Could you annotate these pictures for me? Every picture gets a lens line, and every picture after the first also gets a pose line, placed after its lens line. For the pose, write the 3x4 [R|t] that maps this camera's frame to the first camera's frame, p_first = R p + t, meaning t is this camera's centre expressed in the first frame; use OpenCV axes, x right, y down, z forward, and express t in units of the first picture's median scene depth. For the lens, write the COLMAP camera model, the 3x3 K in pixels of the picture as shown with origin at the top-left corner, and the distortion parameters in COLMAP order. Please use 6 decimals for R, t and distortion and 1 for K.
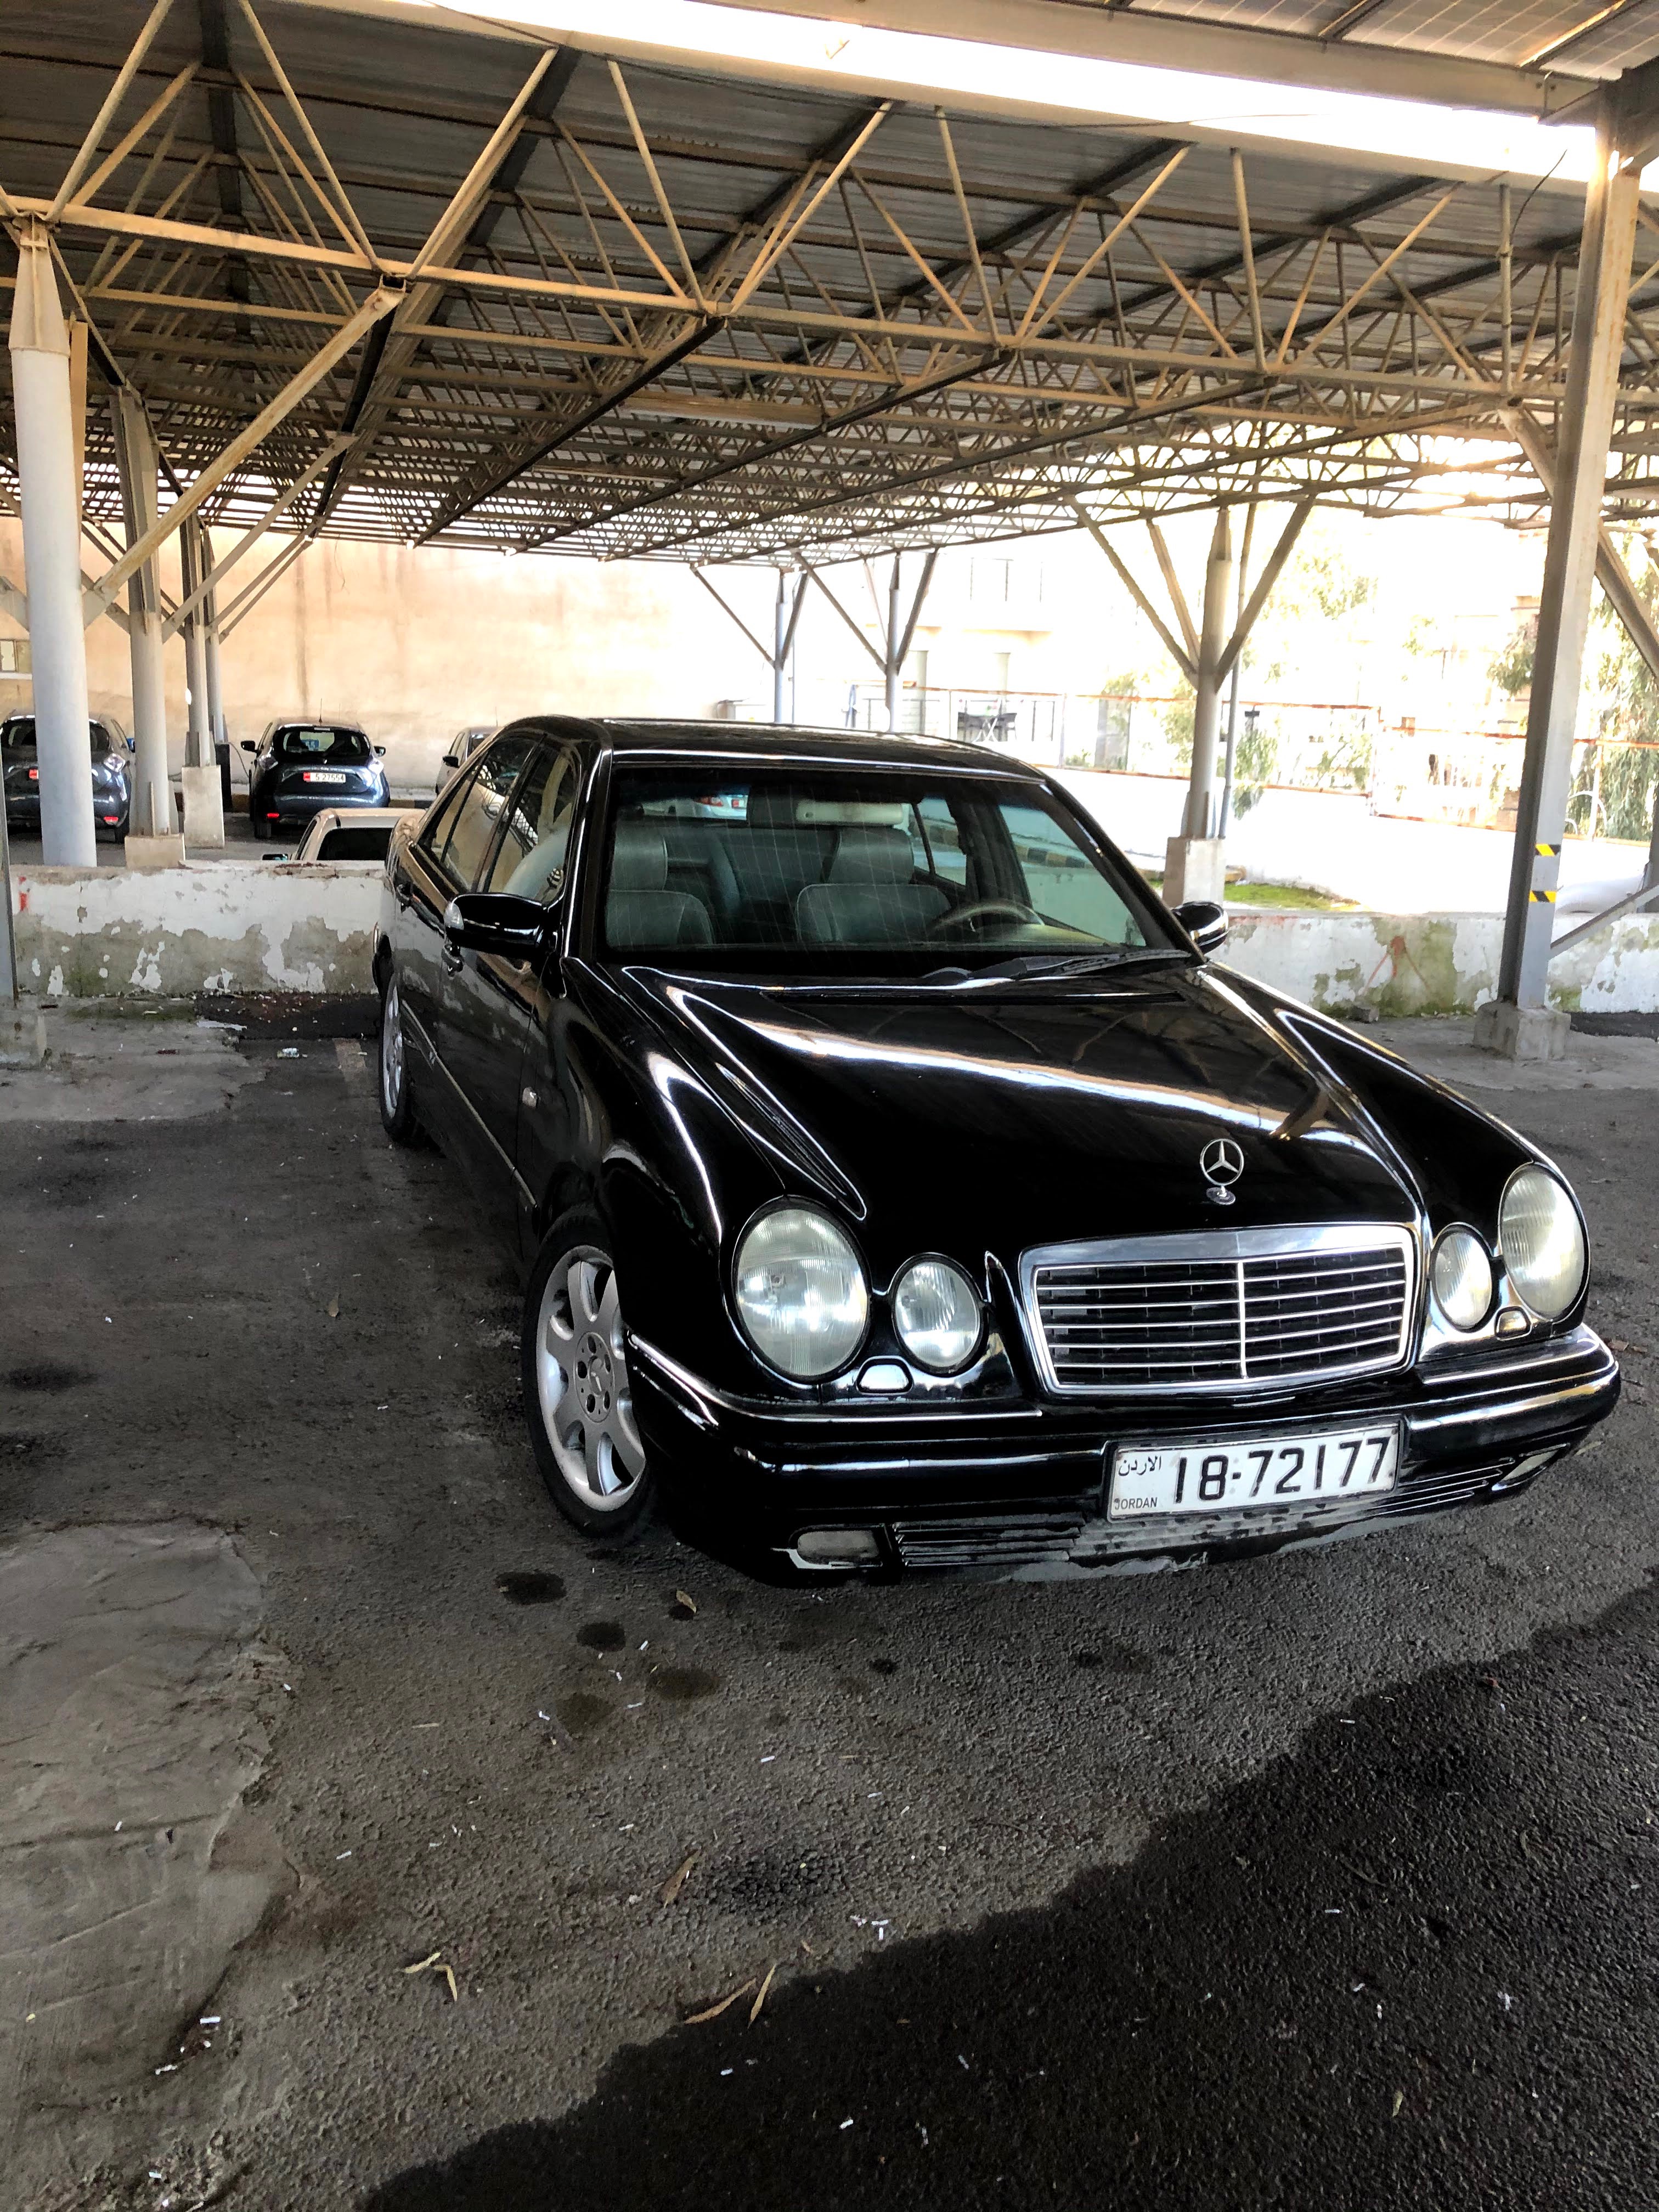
lens RADIAL K [[1800.7, 0, 825.2], [0, 1800.7, 1103.5], [0, 0, 1]] dist [0.025132, -0.012067]
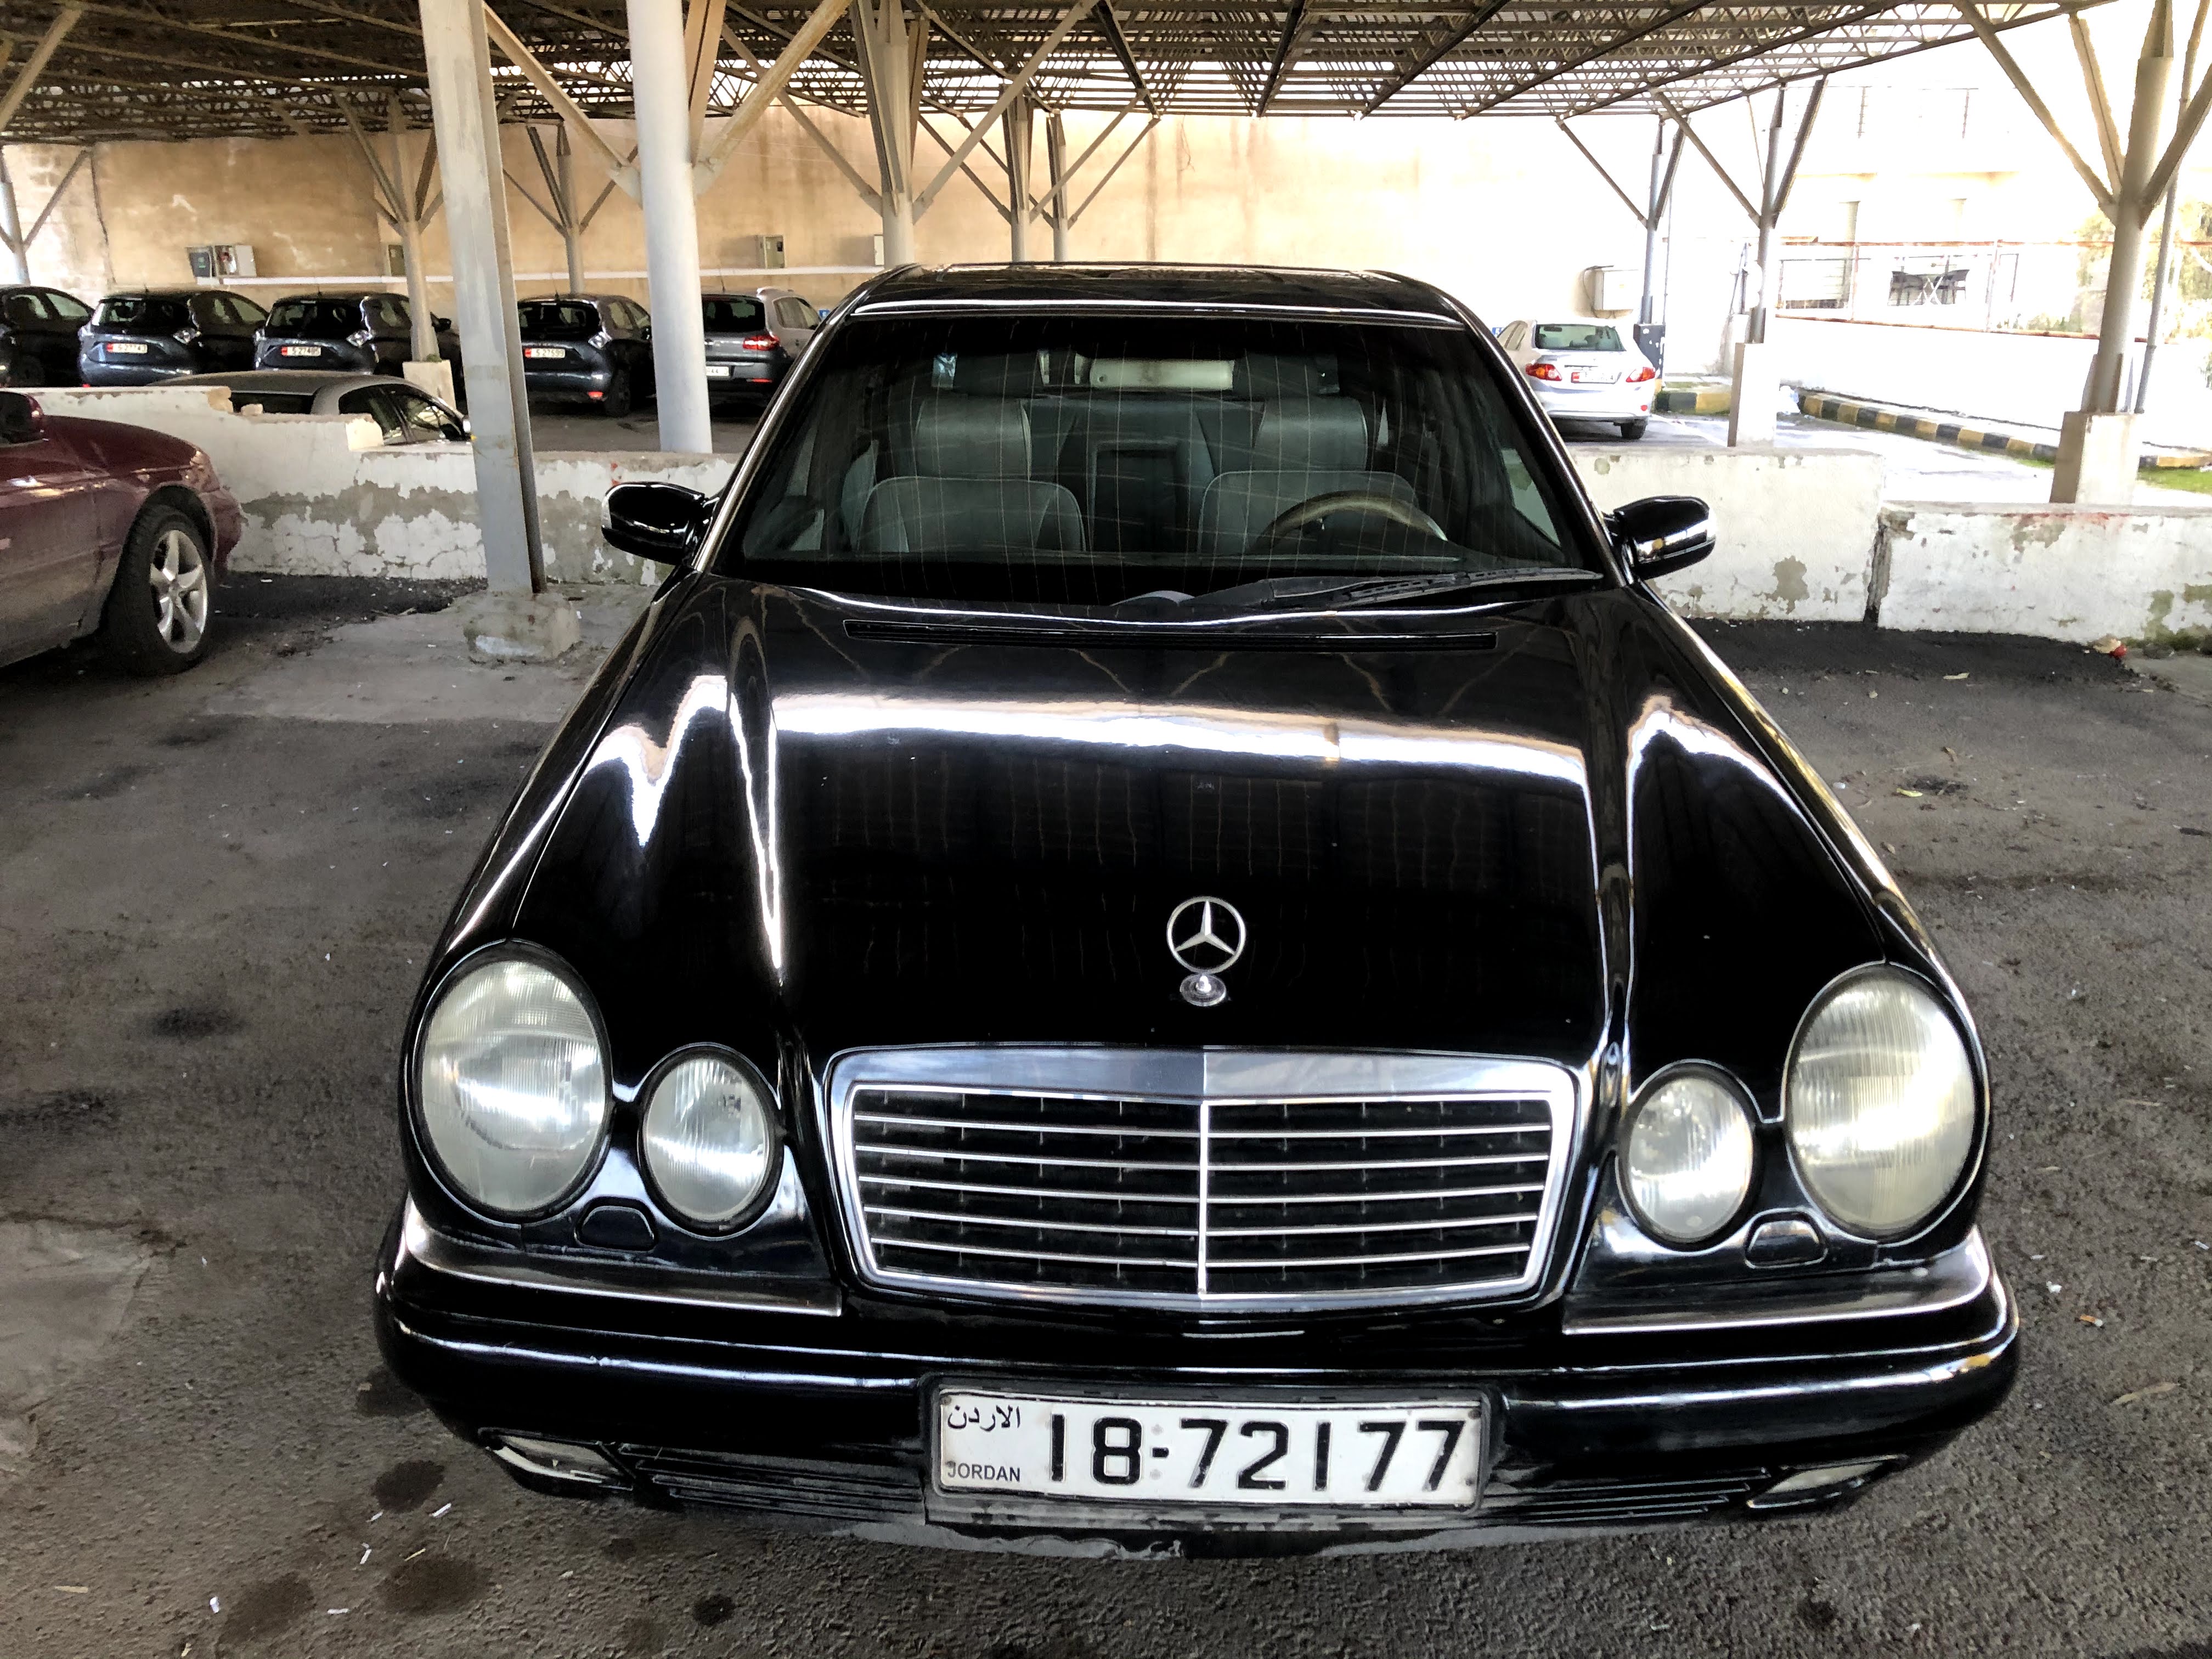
lens RADIAL K [[1800.7, 0, 1091.5], [0, 1800.7, 816.2], [0, 0, 1]] dist [0.025132, -0.012067]
pose [[0.938384, 0.066670, -0.339101, 0.354368], [-0.043443, 0.996188, 0.075640, -0.047362], [0.342852, -0.056248, 0.937704, 0.383709]]
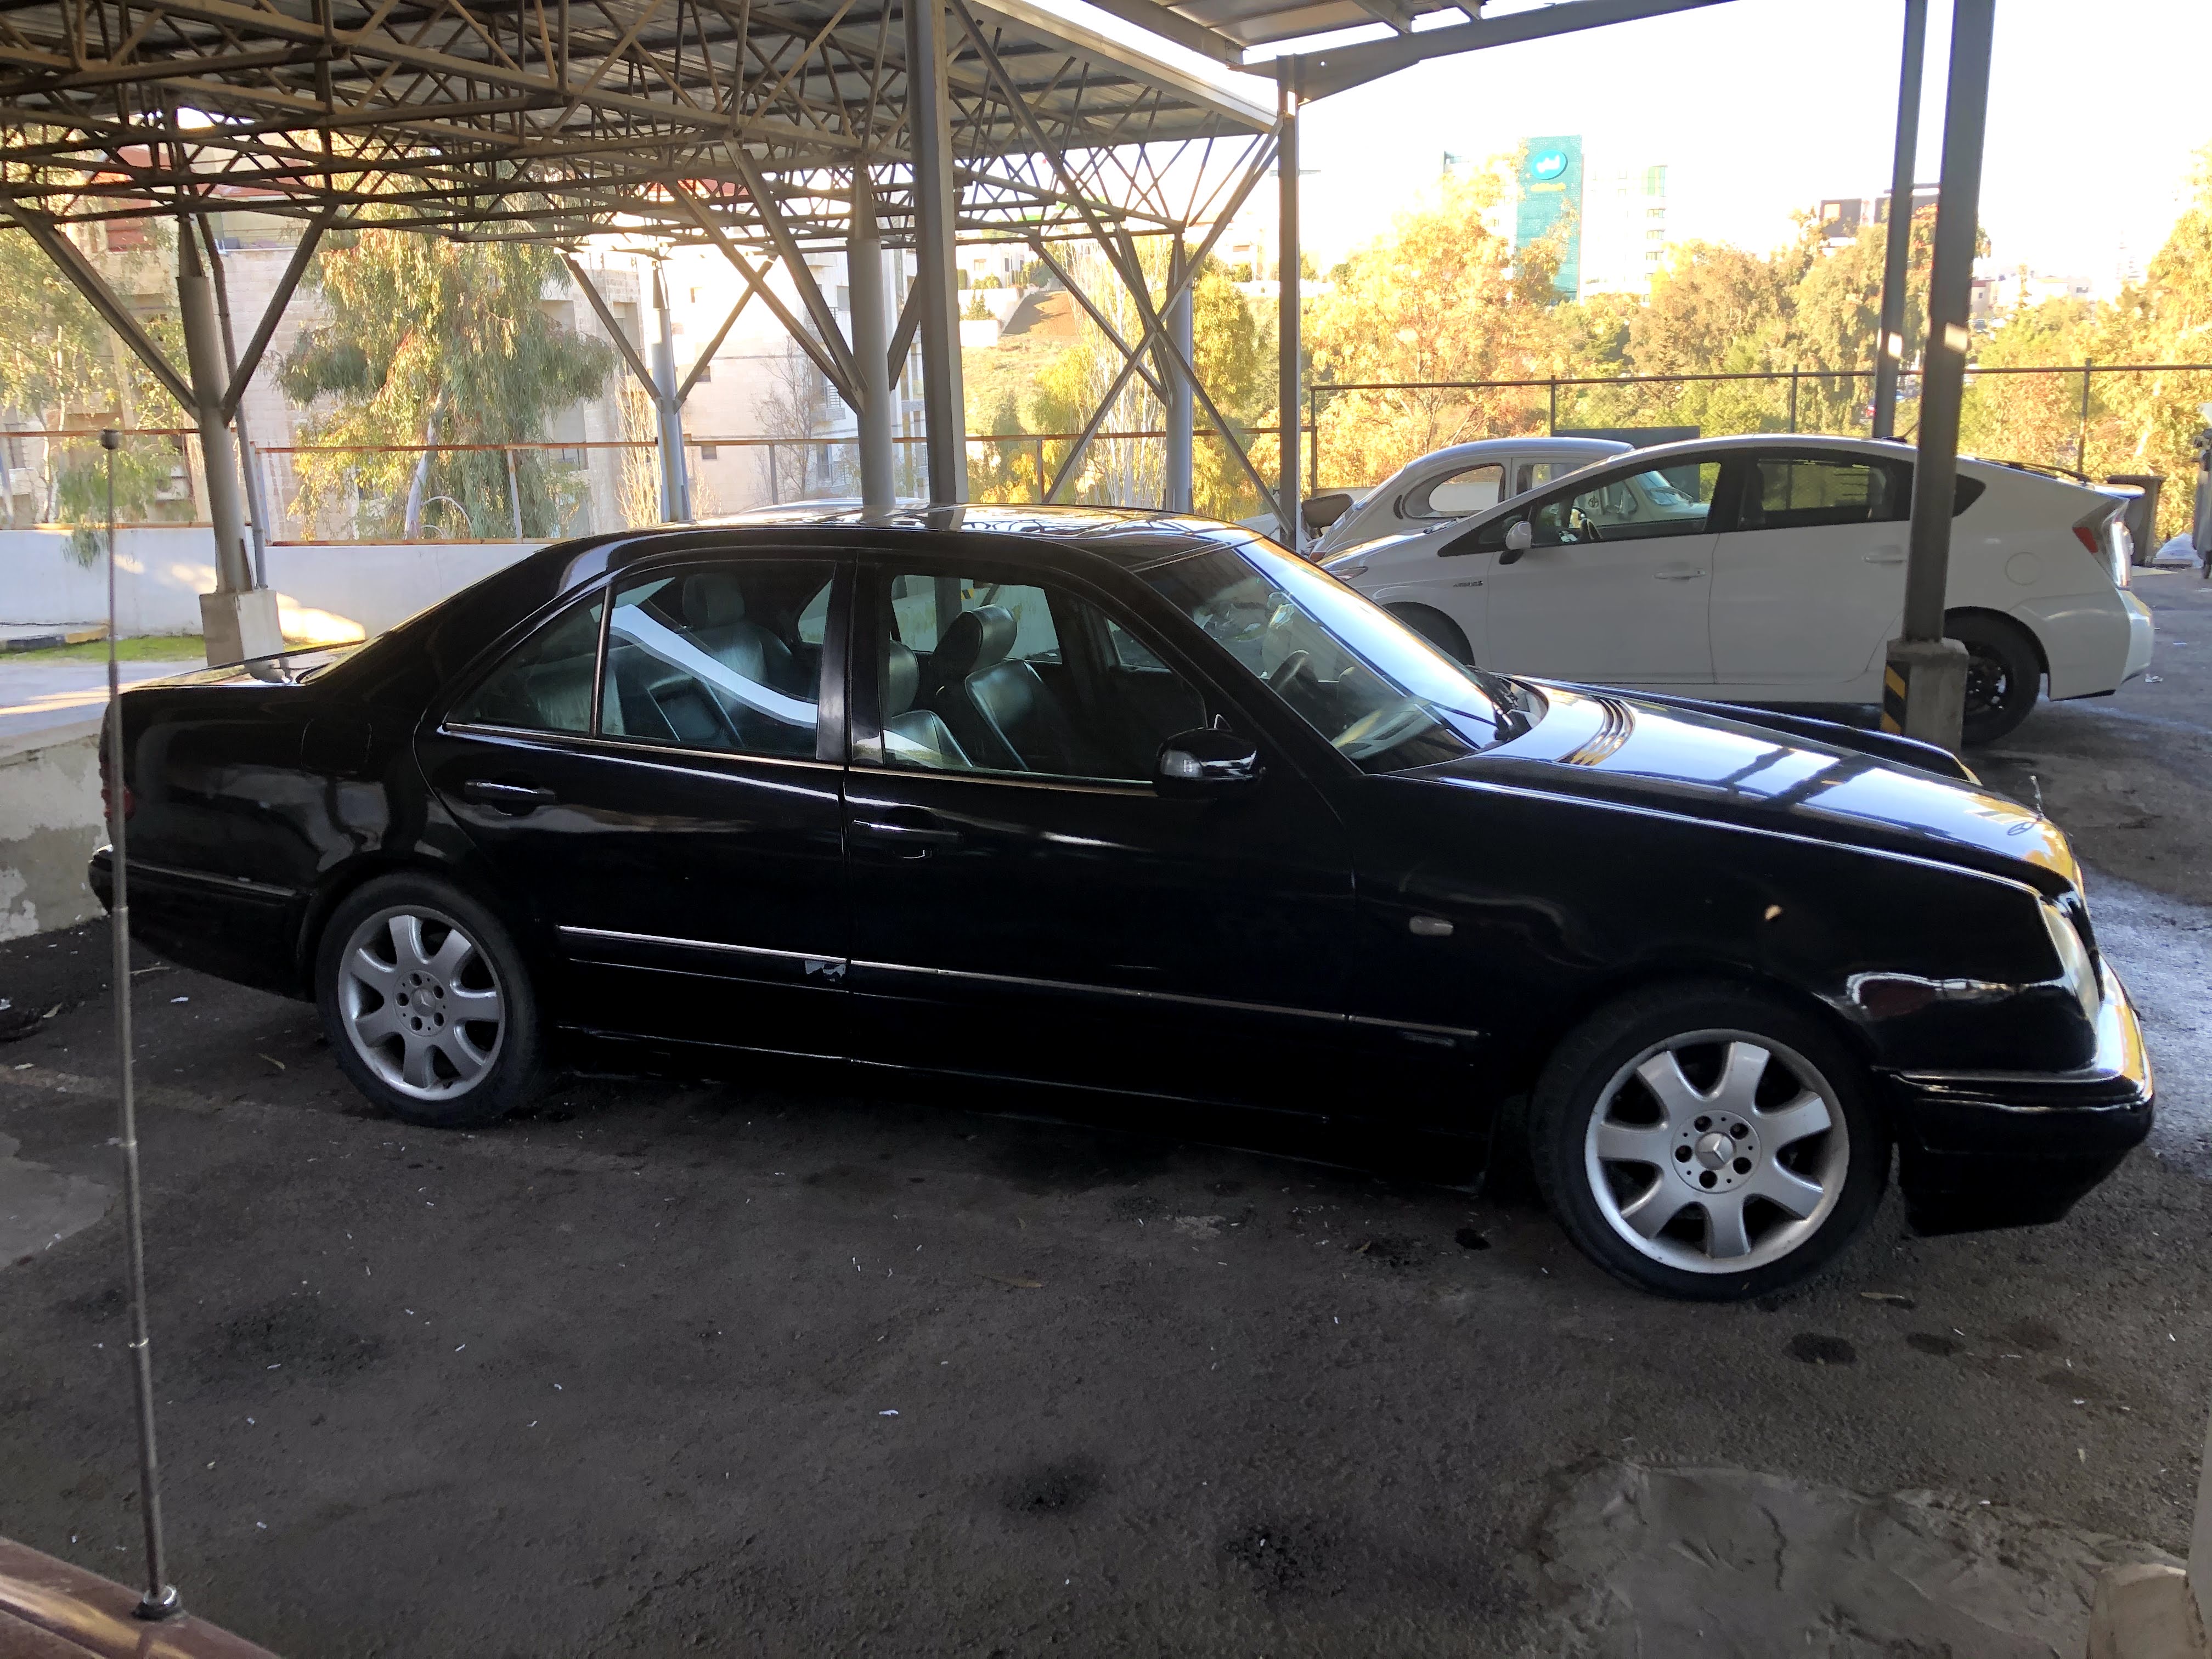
lens RADIAL K [[1800.7, 0, 1095.8], [0, 1800.7, 832.6], [0, 0, 1]] dist [0.025132, -0.012067]
pose [[0.627717, -0.236054, 0.741788, -1.111232], [0.223082, 0.967496, 0.119103, -0.234153], [-0.745792, 0.090717, 0.659974, 0.586582]]
